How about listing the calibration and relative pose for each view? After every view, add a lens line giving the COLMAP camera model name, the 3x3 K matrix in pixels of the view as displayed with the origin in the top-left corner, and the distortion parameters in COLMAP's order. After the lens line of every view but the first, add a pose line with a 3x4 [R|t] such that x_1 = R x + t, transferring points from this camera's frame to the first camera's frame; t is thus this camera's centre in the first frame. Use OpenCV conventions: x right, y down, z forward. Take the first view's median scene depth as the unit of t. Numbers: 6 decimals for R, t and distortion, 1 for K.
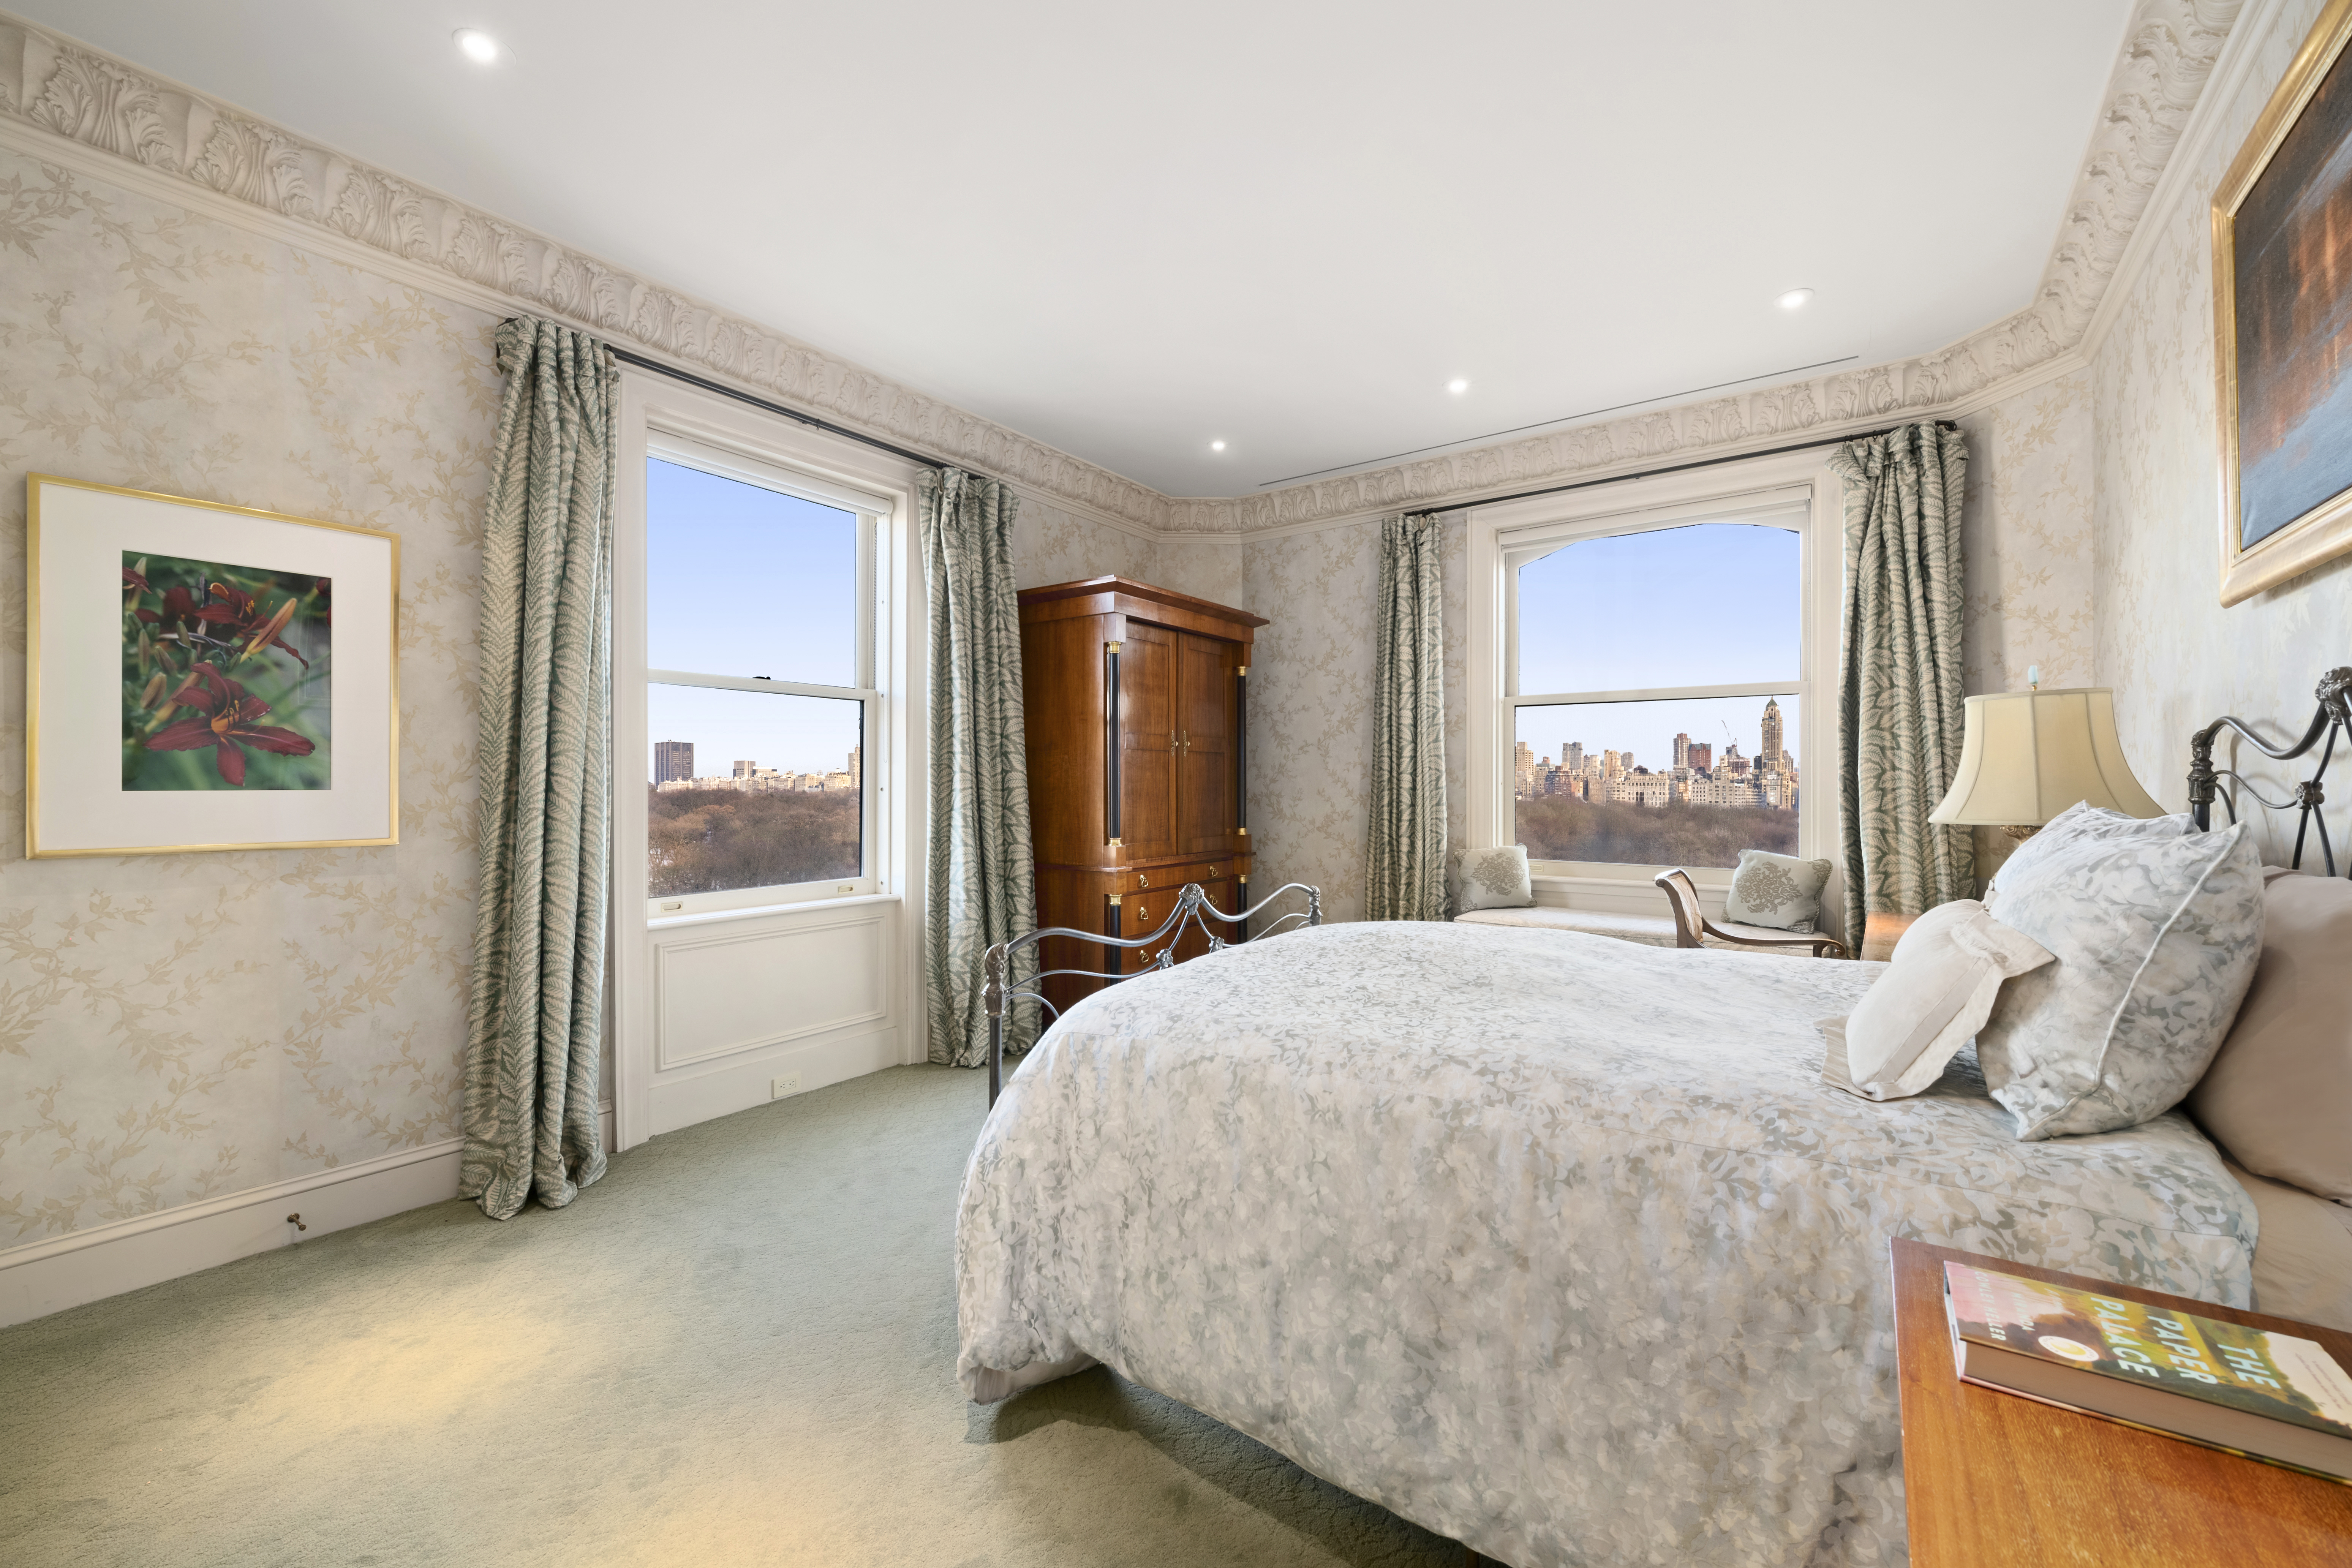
lens RADIAL K [[940.5, 0, 1178.7], [0, 940.5, 778.9], [0, 0, 1]] dist [-0.010008, -0.000332]
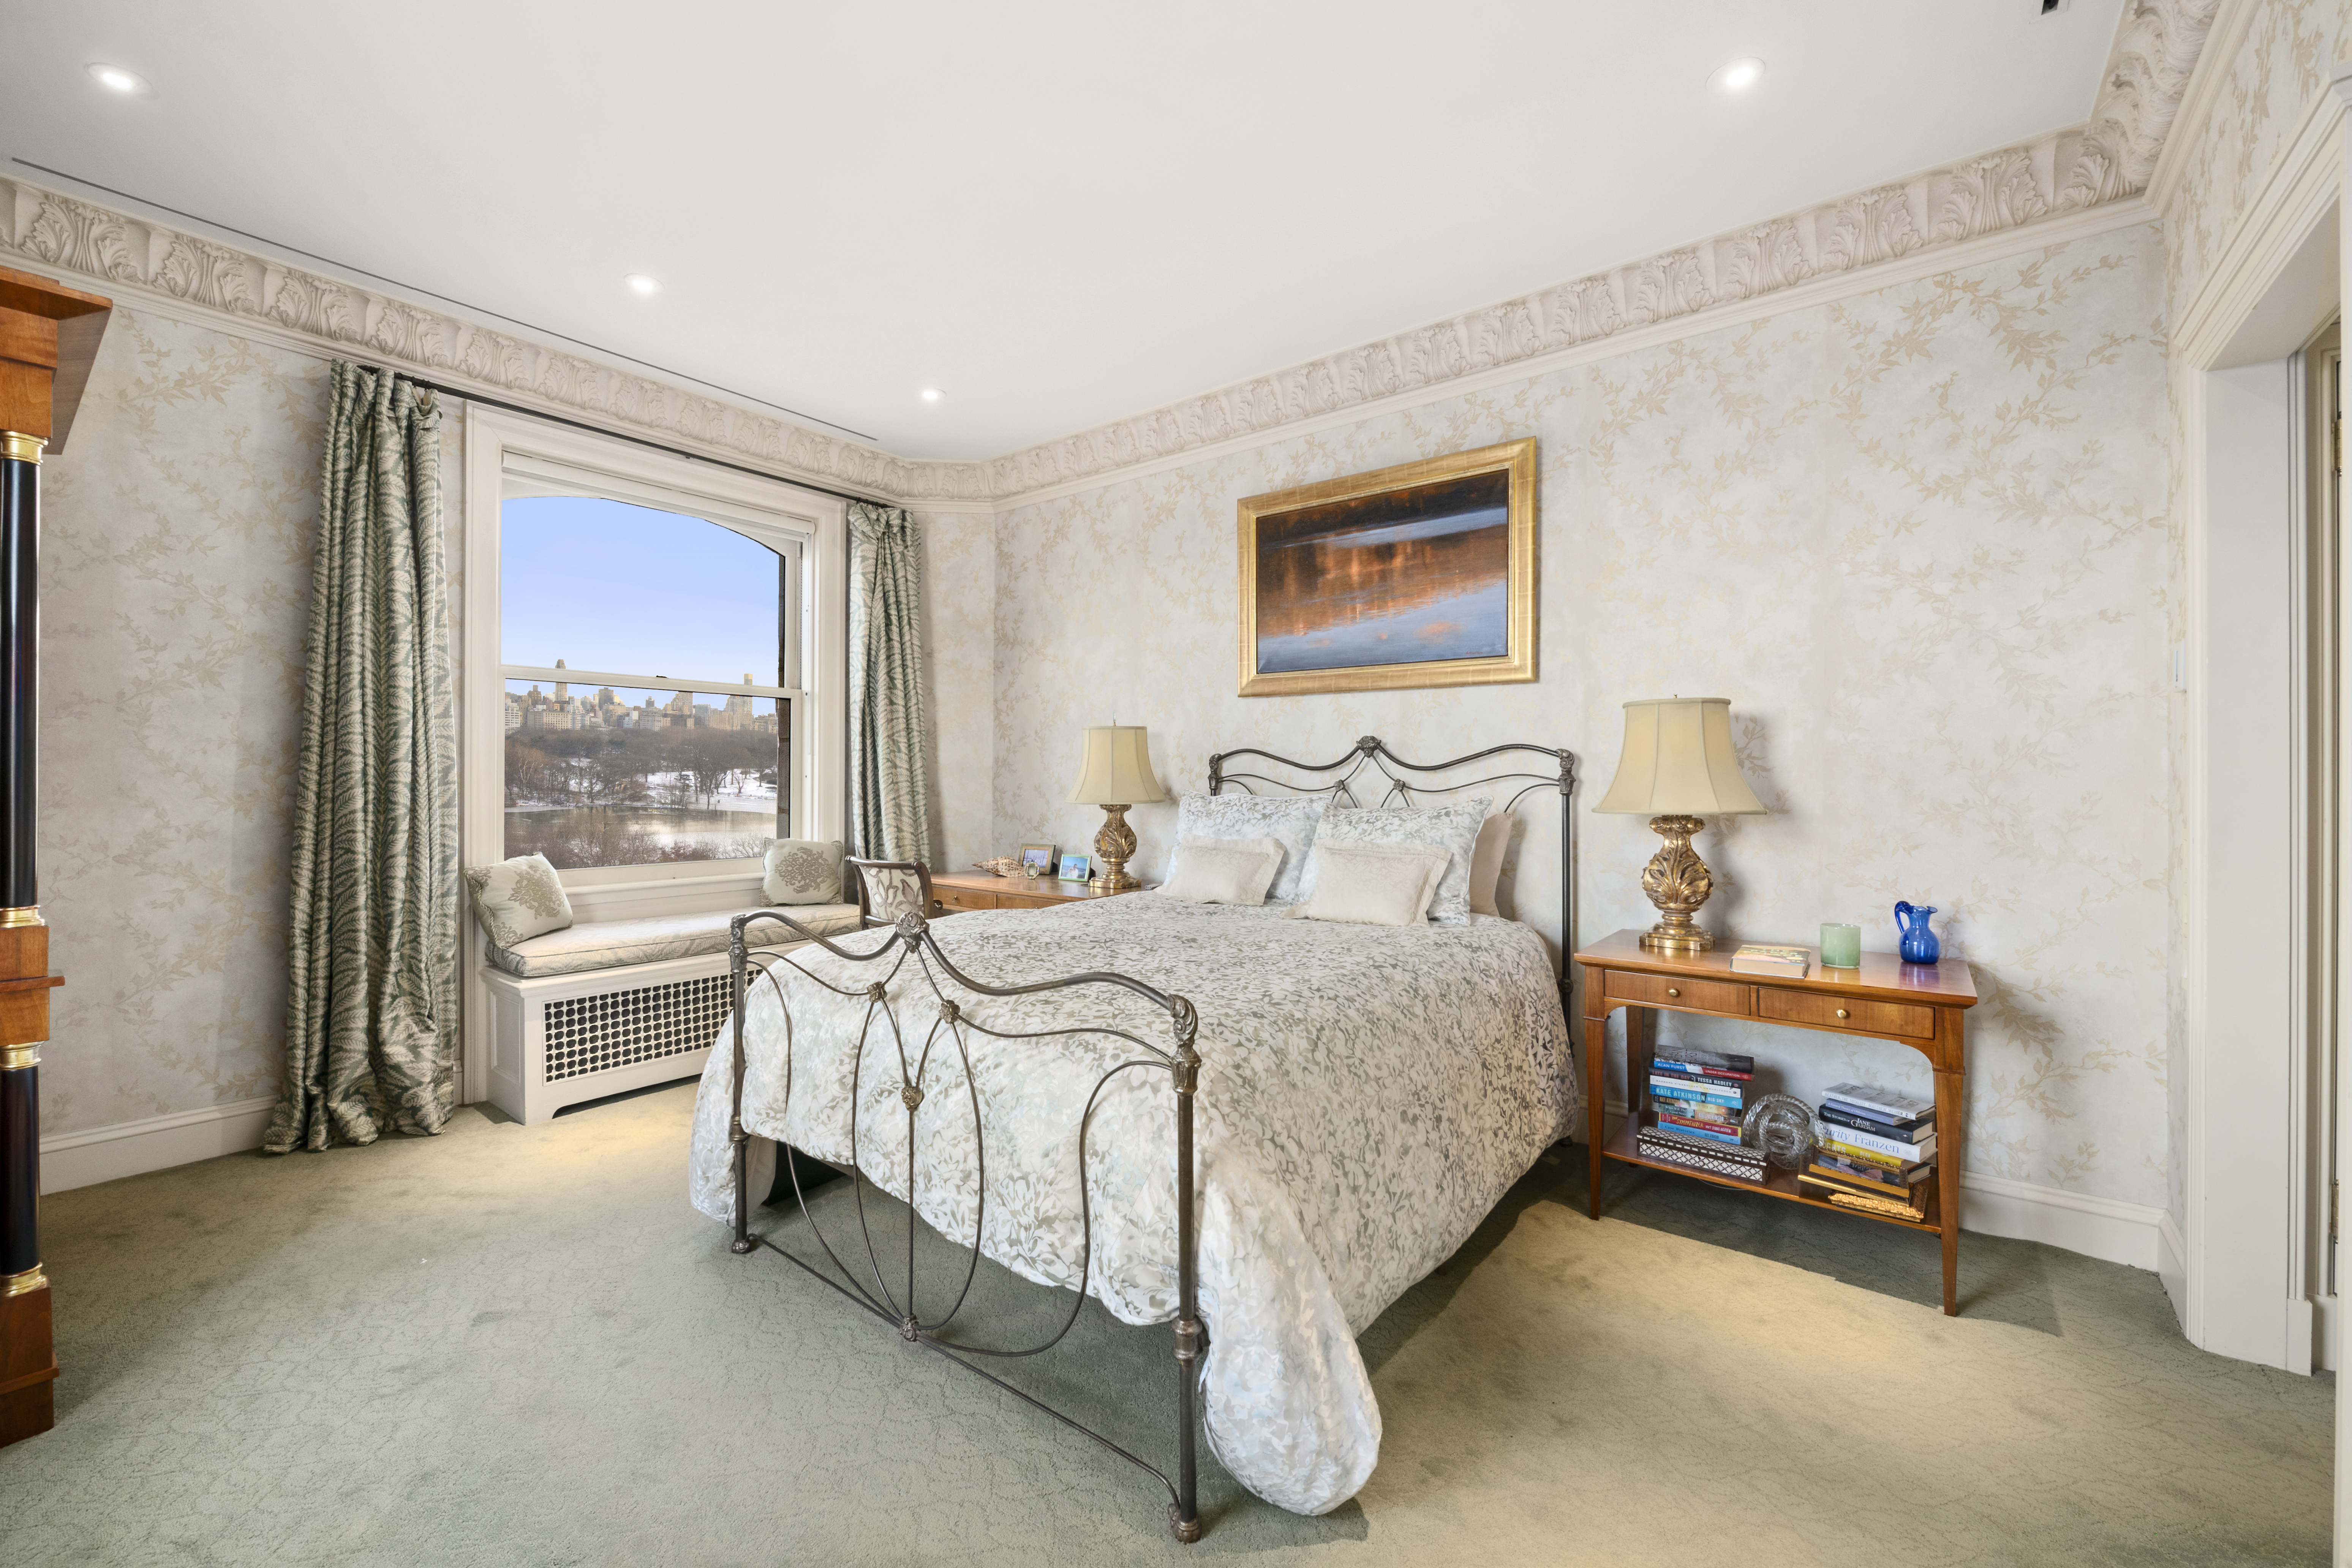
lens RADIAL K [[938.6, 0, 1179.3], [0, 938.6, 778.8], [0, 0, 1]] dist [-0.001351, -0.000116]
pose [[0.039446, 0.001545, 0.999221, -0.408649], [-0.008128, 0.999966, -0.001225, 0.003247], [-0.999189, -0.008073, 0.039457, 0.419131]]
